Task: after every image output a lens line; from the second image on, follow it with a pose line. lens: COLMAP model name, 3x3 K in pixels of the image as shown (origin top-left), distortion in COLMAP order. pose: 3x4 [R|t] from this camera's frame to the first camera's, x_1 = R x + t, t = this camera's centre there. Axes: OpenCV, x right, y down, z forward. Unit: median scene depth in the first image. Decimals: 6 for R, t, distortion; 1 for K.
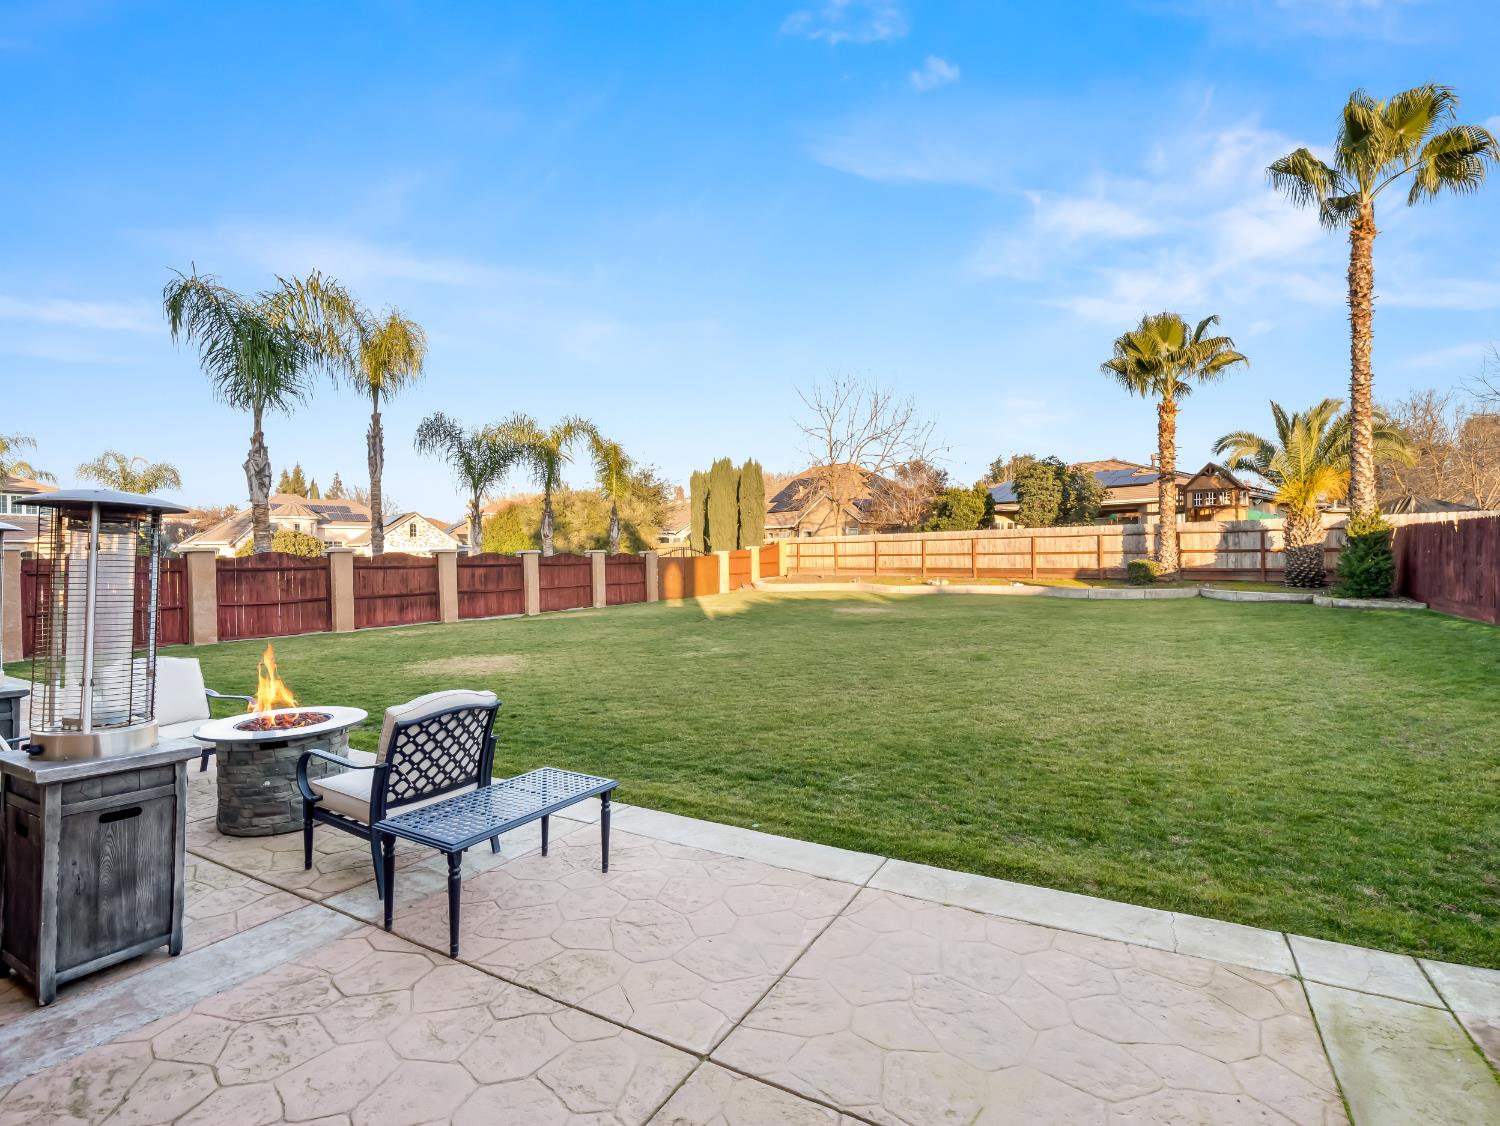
lens RADIAL K [[729.7, 0, 754.5], [0, 729.7, 562.1], [0, 0, 1]] dist [-0.003085, -0.000551]
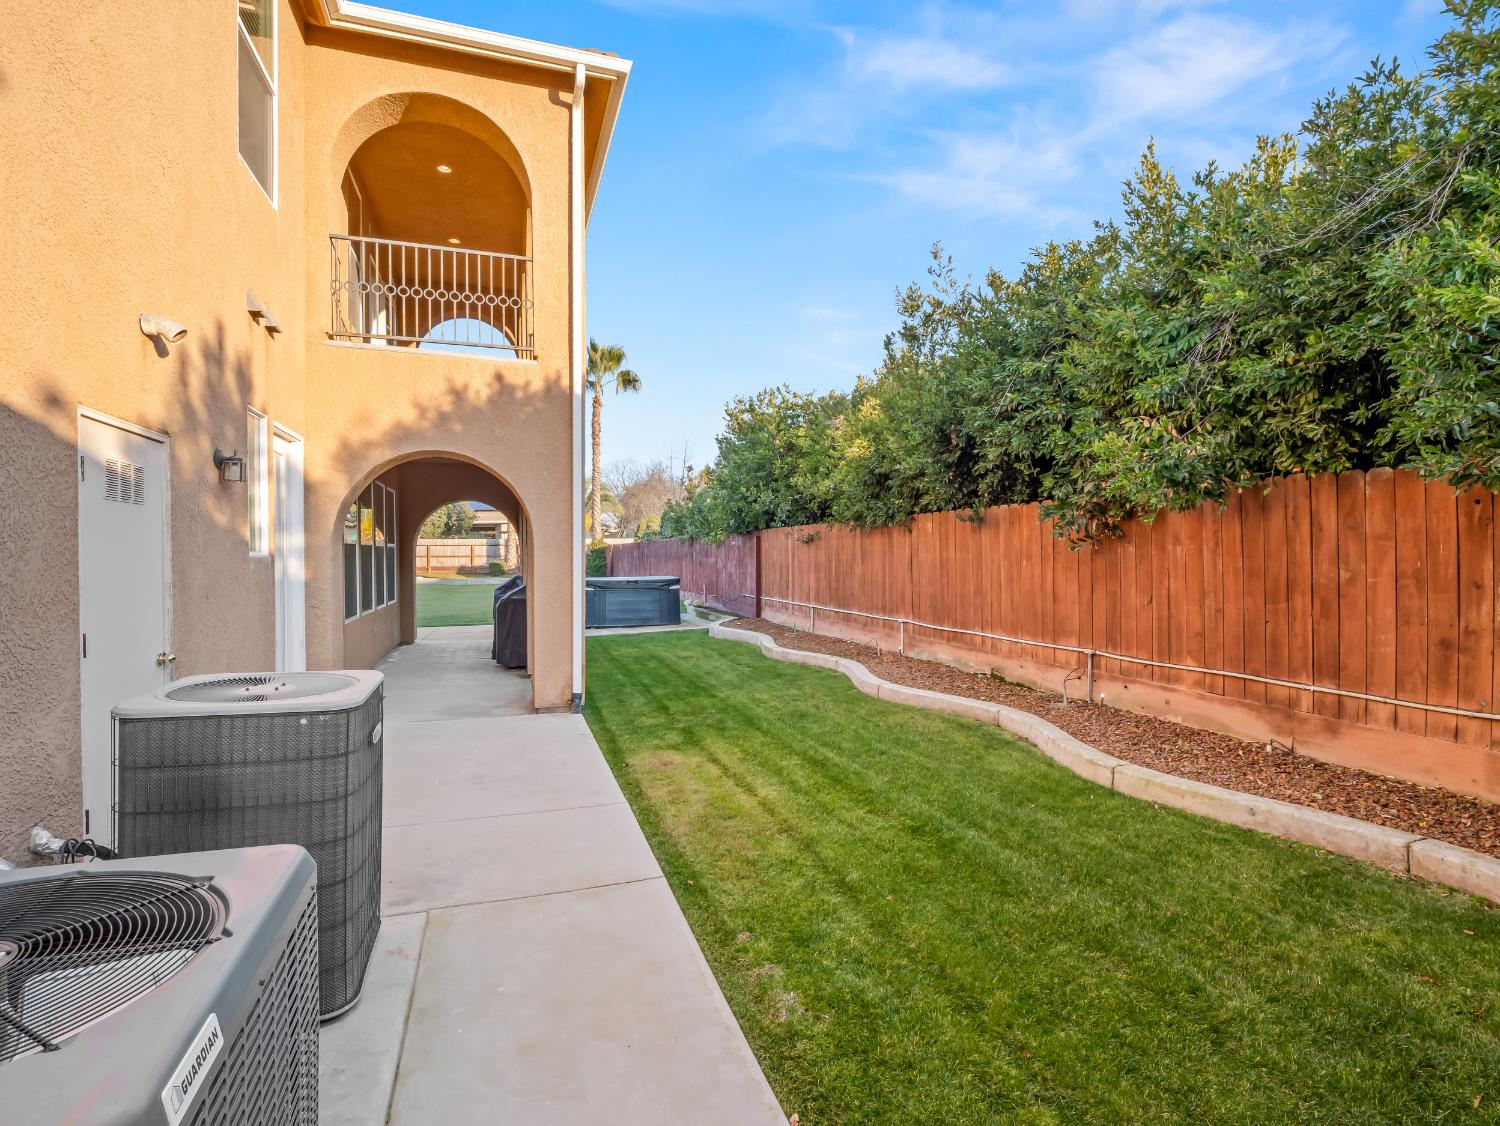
lens RADIAL K [[729.7, 0, 752.6], [0, 729.7, 562.1], [0, 0, 1]] dist [-0.003085, -0.000551]
pose [[0.682493, -0.000799, 0.730891, -0.247872], [0.000879, 1.000000, 0.000272, -0.000467], [-0.730891, 0.000457, 0.682494, -0.483586]]
